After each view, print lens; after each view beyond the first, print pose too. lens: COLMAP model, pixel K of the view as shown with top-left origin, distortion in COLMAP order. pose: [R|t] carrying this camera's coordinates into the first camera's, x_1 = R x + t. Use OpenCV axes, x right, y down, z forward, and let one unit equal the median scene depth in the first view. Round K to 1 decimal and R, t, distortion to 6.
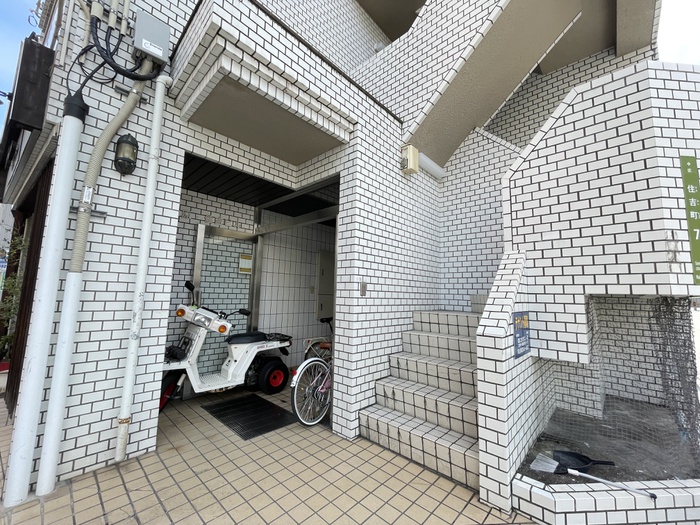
lens RADIAL K [[284.1, 0, 351.0], [0, 284.1, 260.6], [0, 0, 1]] dist [-0.000572, -0.000348]
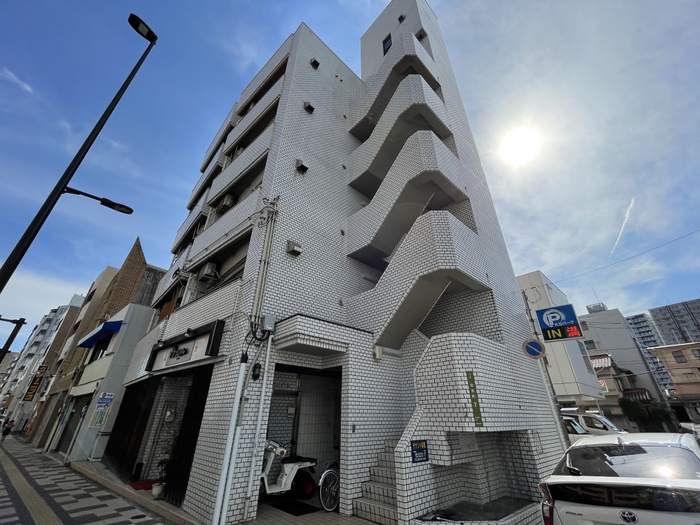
lens RADIAL K [[284.1, 0, 352.2], [0, 284.1, 262.0], [0, 0, 1]] dist [-0.000572, -0.000348]
pose [[0.997677, -0.050133, -0.046118, 0.186432], [0.029513, 0.928302, -0.370655, -0.257162], [0.061393, 0.368433, 0.927625, -1.353833]]
